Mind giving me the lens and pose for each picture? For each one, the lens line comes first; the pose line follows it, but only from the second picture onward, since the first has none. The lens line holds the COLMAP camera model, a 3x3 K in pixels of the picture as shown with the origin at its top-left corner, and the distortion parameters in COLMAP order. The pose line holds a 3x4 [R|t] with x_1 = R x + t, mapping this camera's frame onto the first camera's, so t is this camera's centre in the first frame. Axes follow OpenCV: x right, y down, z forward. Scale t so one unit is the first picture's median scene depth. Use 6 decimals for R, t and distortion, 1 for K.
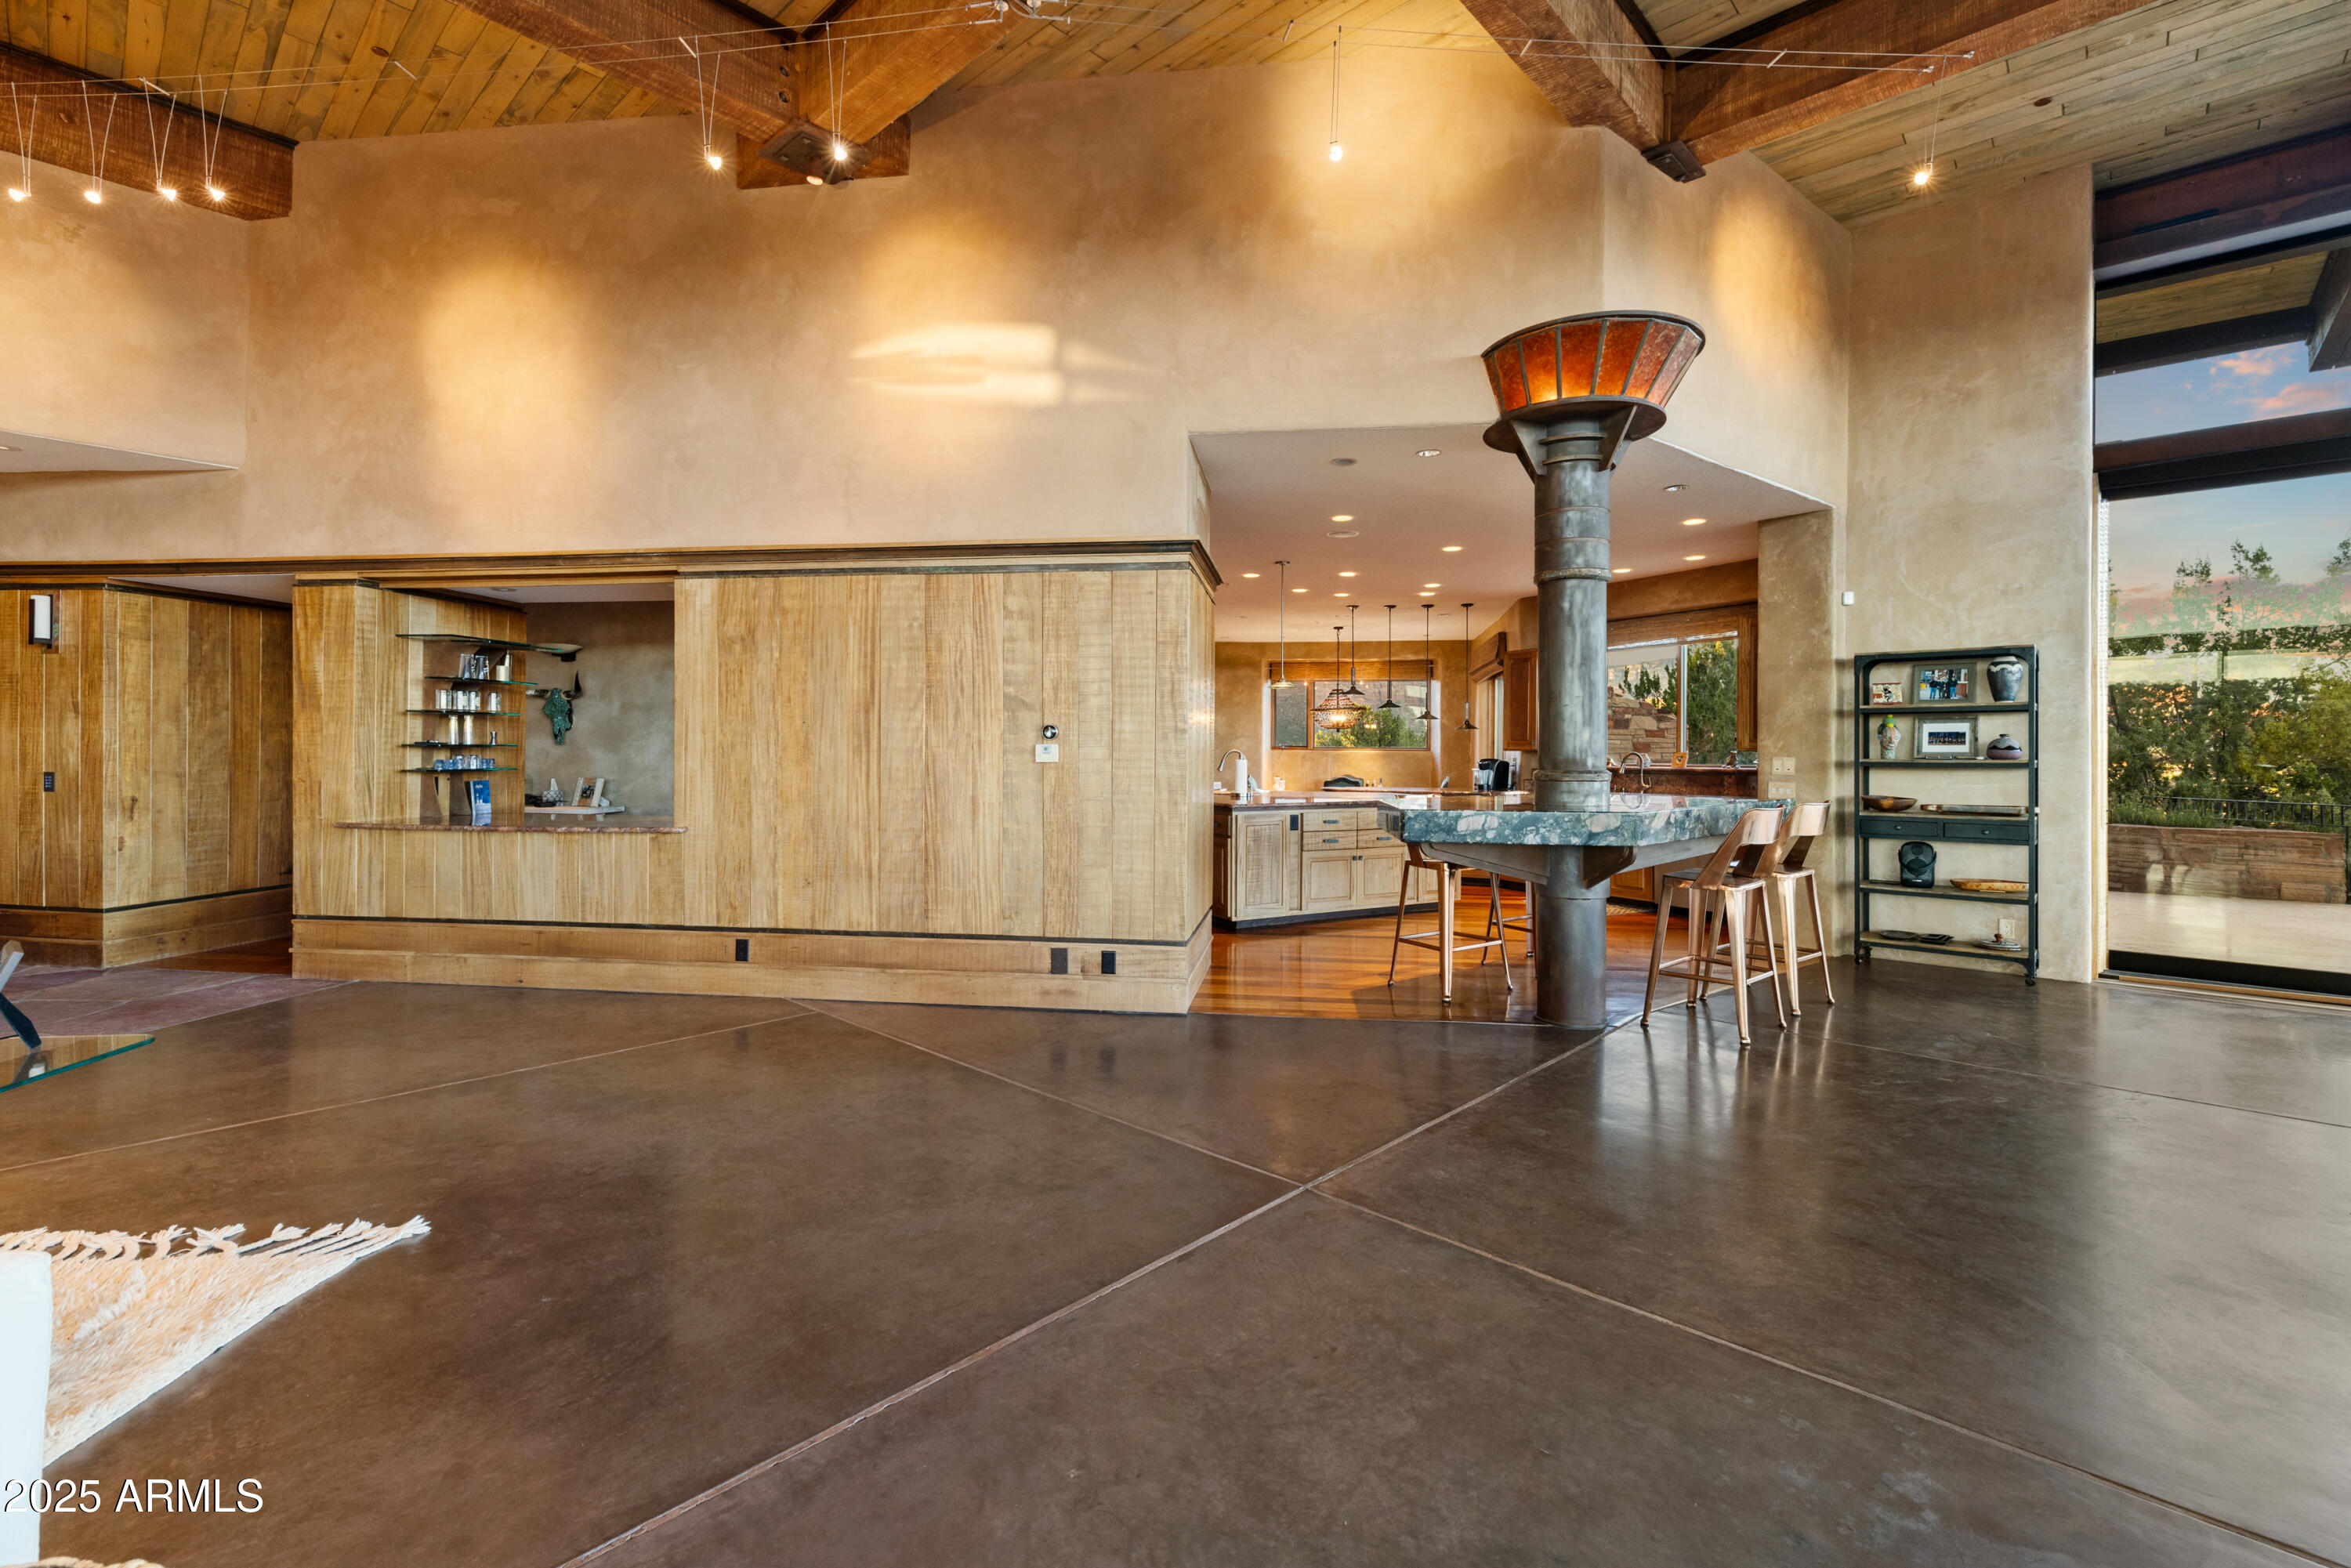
lens RADIAL K [[1023.3, 0, 1182.3], [0, 1023.3, 759.5], [0, 0, 1]] dist [-0.001104, 0.000253]
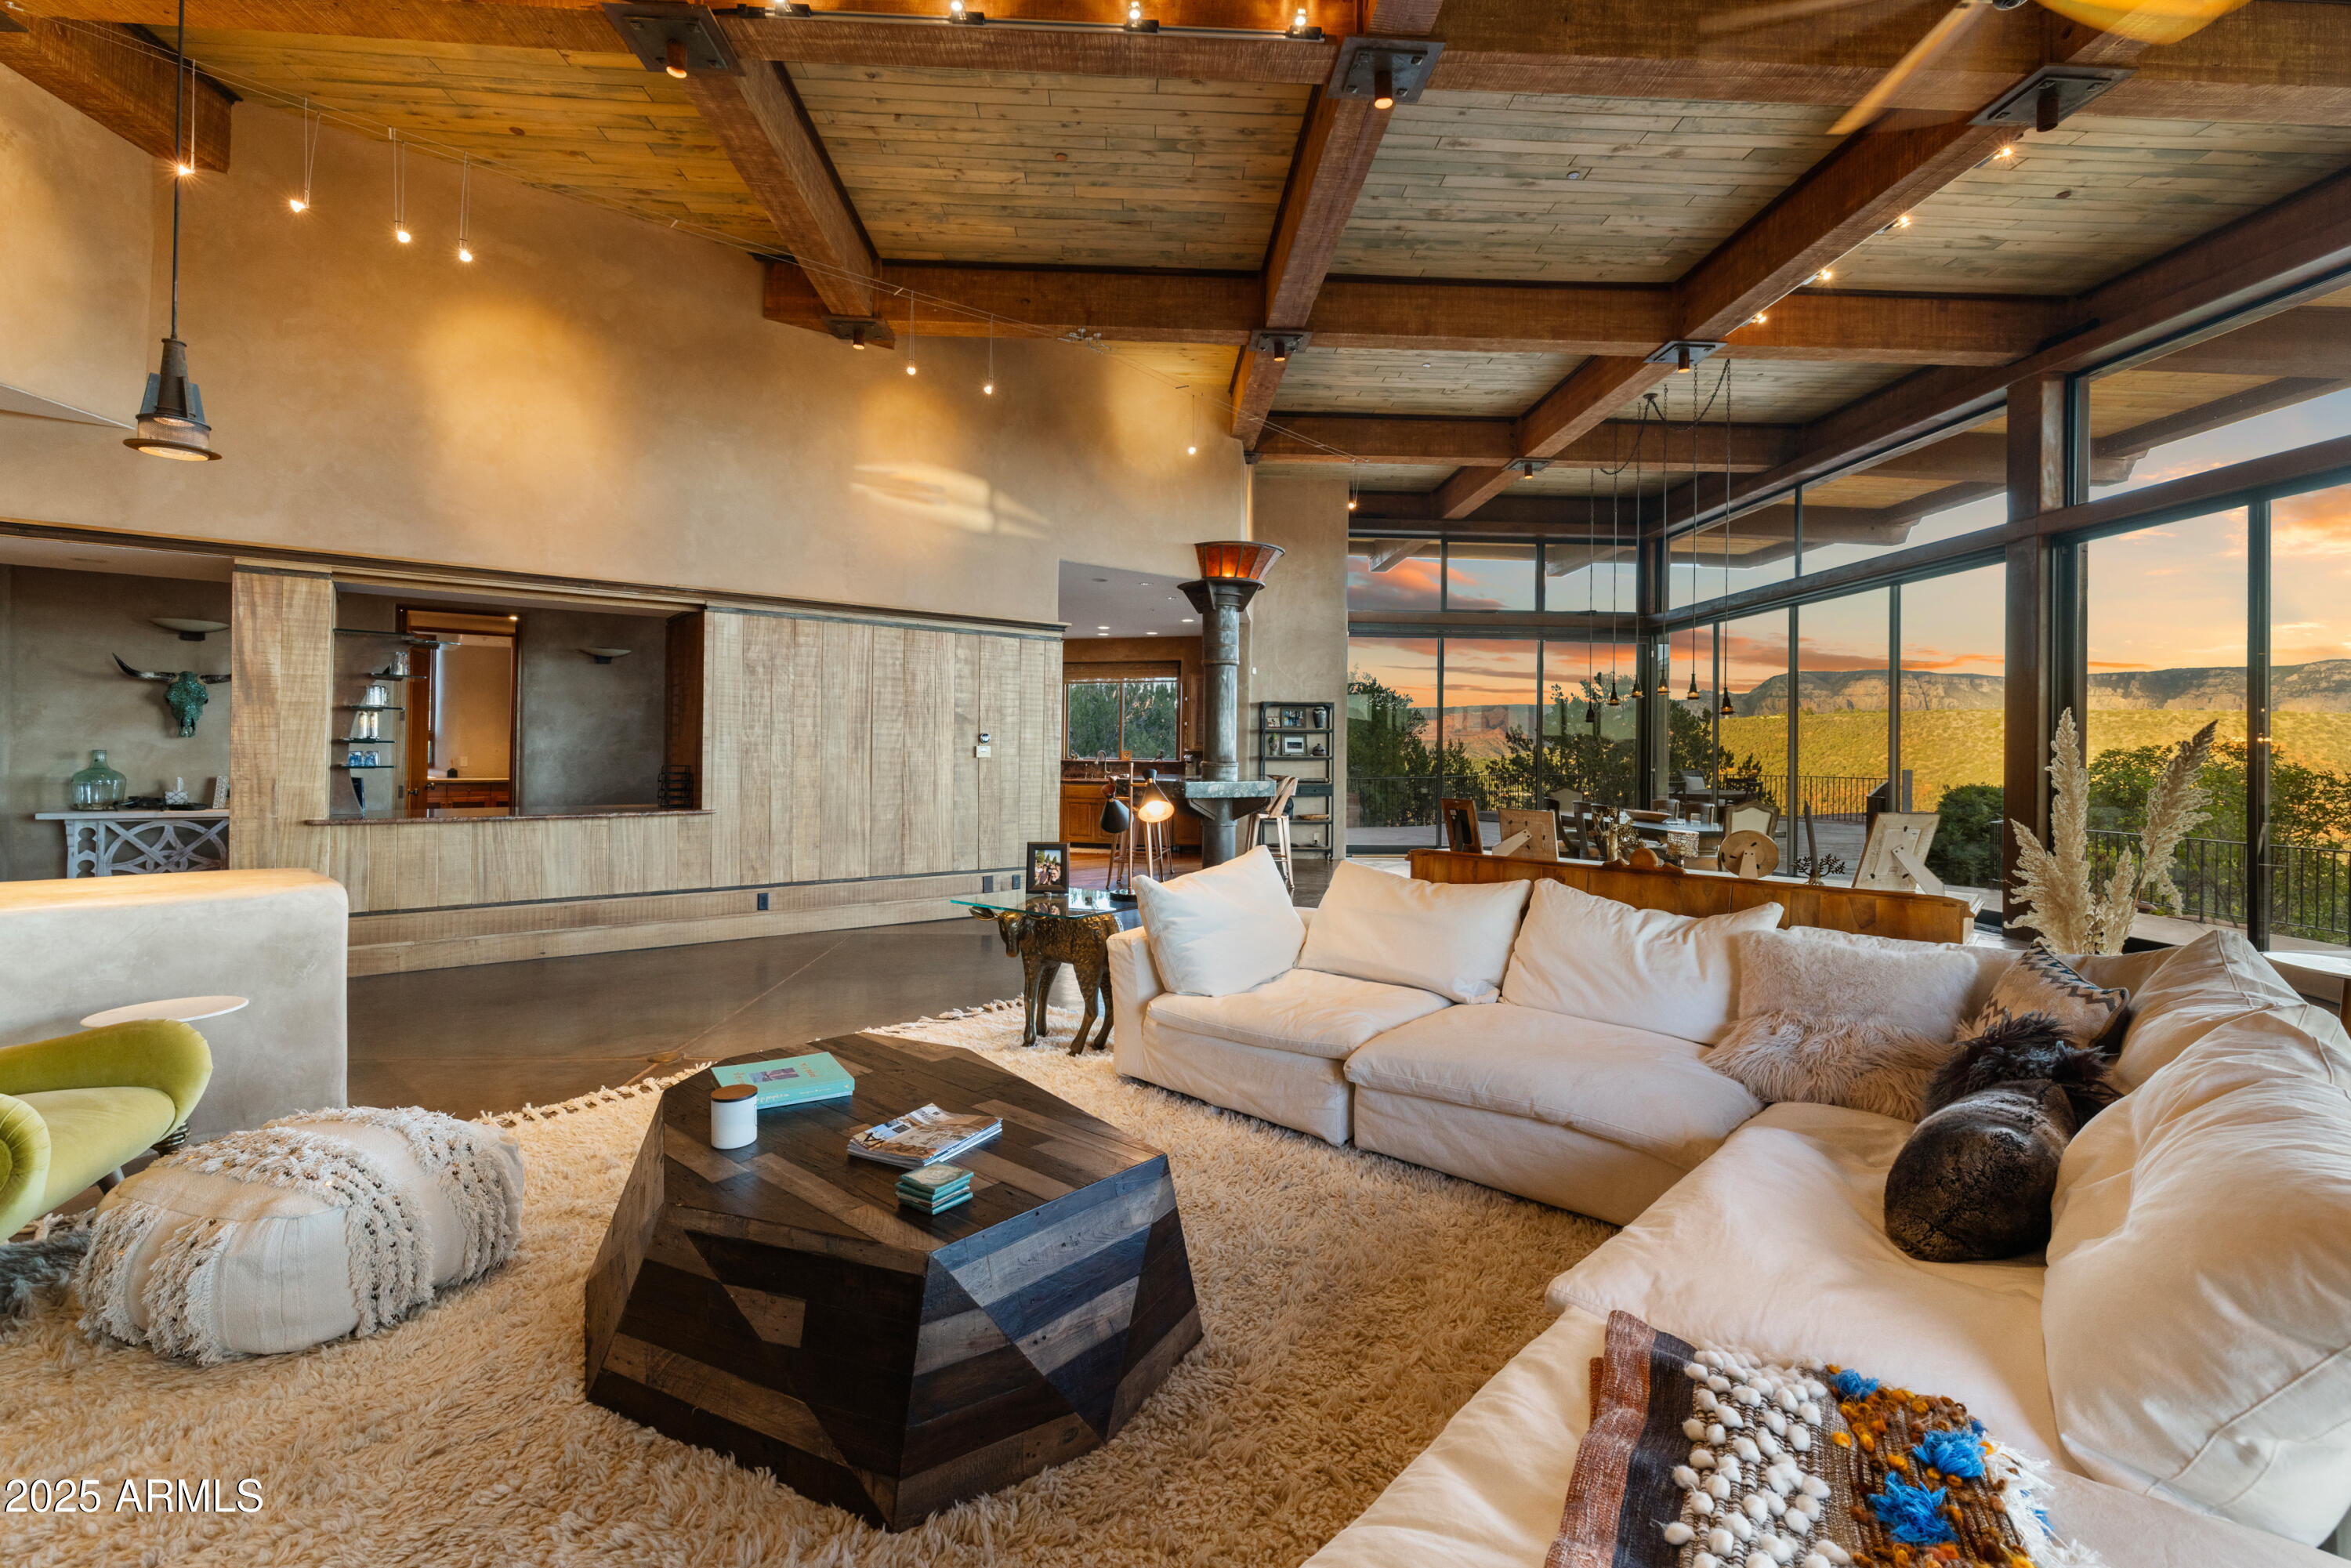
lens RADIAL K [[1023.3, 0, 1182.3], [0, 1023.3, 759.5], [0, 0, 1]] dist [-0.001104, 0.000253]
pose [[0.698364, -0.002836, 0.715737, -0.994256], [0.000381, 0.999993, 0.003591, 0.000332], [-0.715743, -0.002235, 0.698360, -0.294075]]
